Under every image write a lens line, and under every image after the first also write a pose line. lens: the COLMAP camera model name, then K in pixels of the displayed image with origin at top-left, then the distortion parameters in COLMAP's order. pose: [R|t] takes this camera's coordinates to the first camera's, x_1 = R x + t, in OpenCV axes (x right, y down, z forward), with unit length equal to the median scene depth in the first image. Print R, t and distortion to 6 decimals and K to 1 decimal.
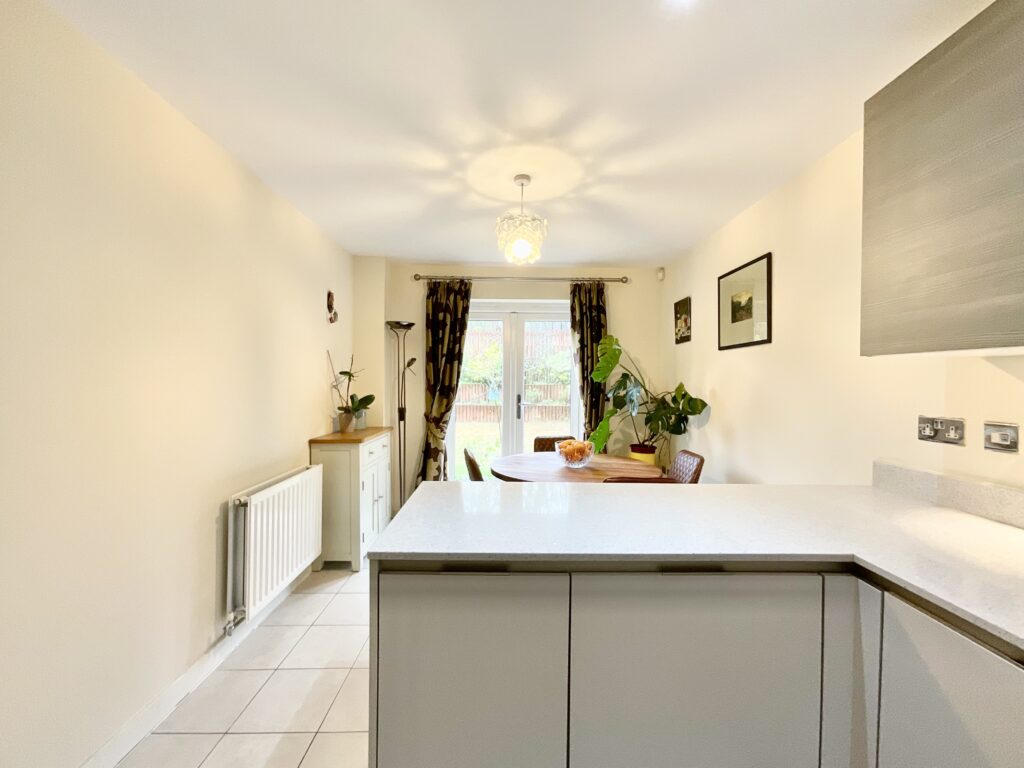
lens RADIAL K [[417.6, 0, 511.0], [0, 417.6, 382.3], [0, 0, 1]] dist [-0.000782, 0.000061]
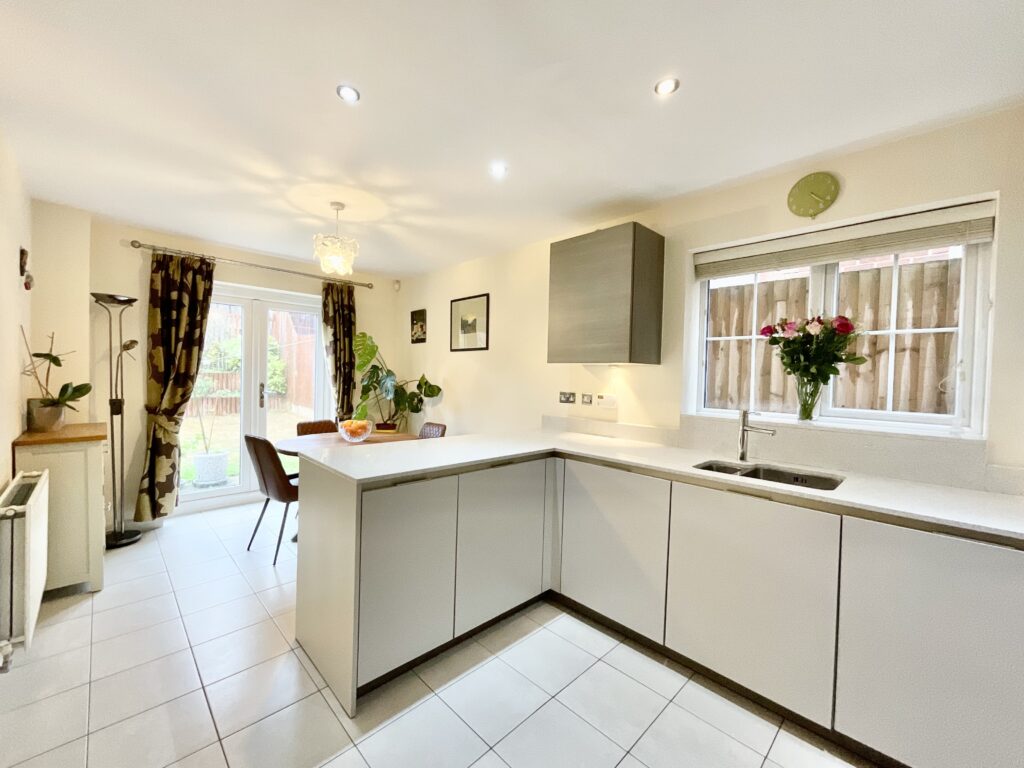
lens RADIAL K [[417.6, 0, 511.0], [0, 417.6, 382.3], [0, 0, 1]] dist [-0.000782, 0.000061]
pose [[0.723039, -0.001843, 0.690804, -0.265546], [-0.015484, 0.999702, 0.018873, -0.000530], [-0.690633, -0.024342, 0.722795, -0.143002]]
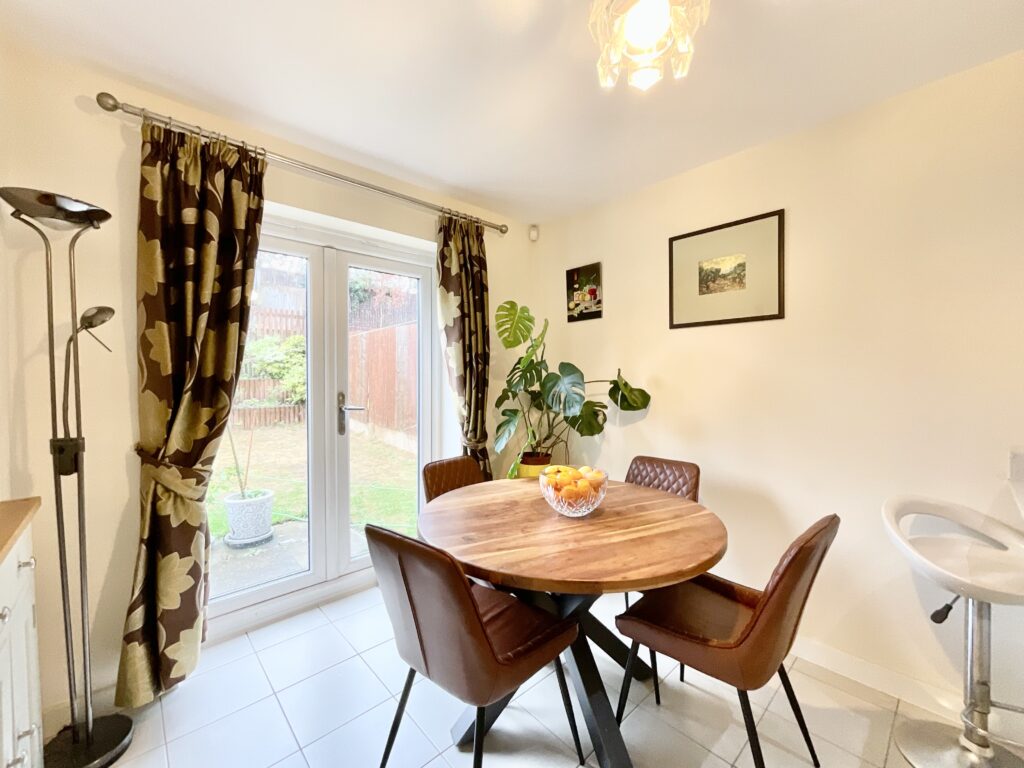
lens RADIAL K [[417.6, 0, 511.0], [0, 417.6, 382.3], [0, 0, 1]] dist [-0.000782, 0.000061]
pose [[0.743282, -0.018005, 0.668736, -0.213671], [0.008949, 0.999816, 0.016972, 0.008628], [-0.668919, -0.006630, 0.743306, 0.462878]]
